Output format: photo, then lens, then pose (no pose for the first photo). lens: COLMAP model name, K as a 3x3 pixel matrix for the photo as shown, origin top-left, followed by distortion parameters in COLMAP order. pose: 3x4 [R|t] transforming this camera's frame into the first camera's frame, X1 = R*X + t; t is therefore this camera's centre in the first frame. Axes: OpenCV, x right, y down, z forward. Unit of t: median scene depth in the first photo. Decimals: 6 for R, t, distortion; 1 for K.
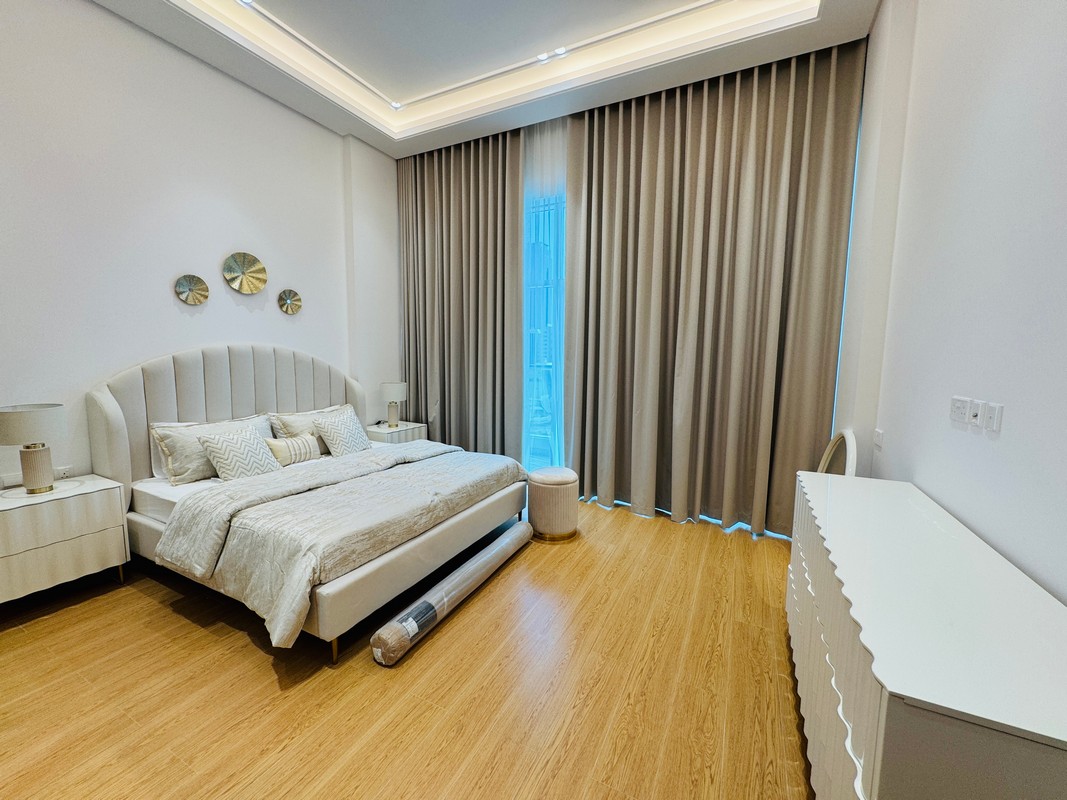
lens RADIAL K [[424.0, 0, 533.5], [0, 424.0, 400.0], [0, 0, 1]] dist [-0.003510, 0.000415]
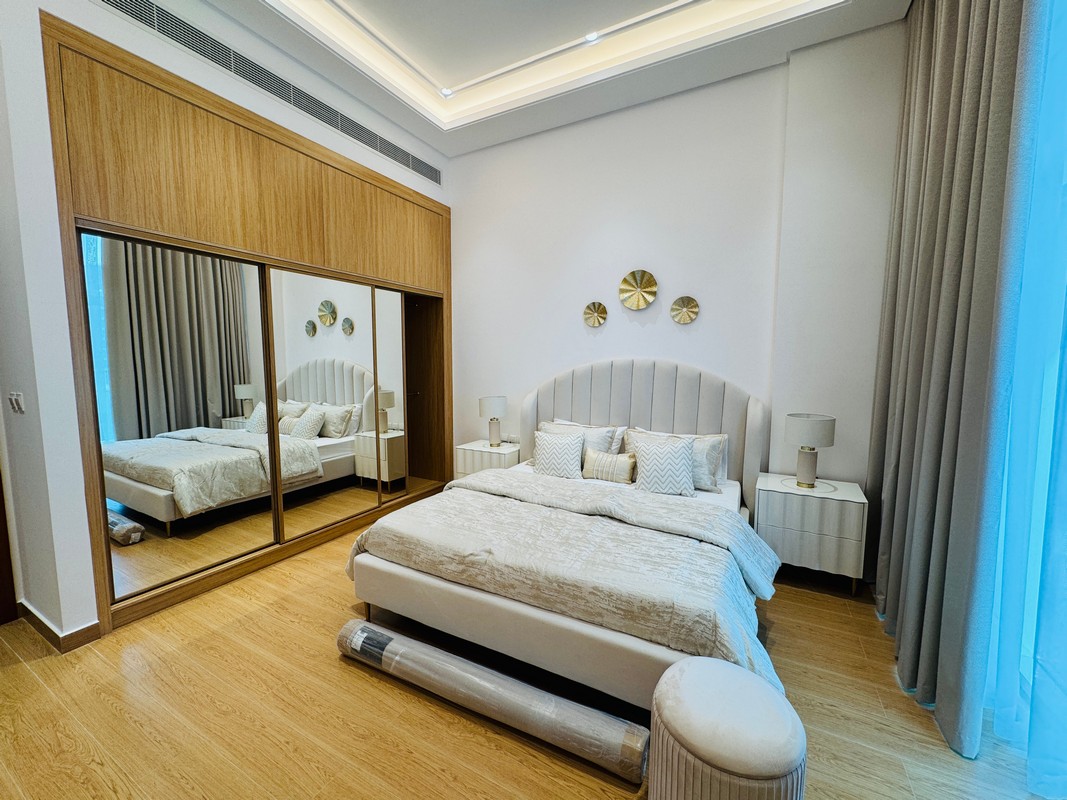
lens RADIAL K [[424.0, 0, 533.5], [0, 424.0, 400.0], [0, 0, 1]] dist [-0.003510, 0.000415]
pose [[-0.026948, 0.080443, -0.996395, 0.513575], [-0.108192, 0.990667, 0.082906, -0.123443], [0.993765, 0.110037, -0.017993, 1.072130]]
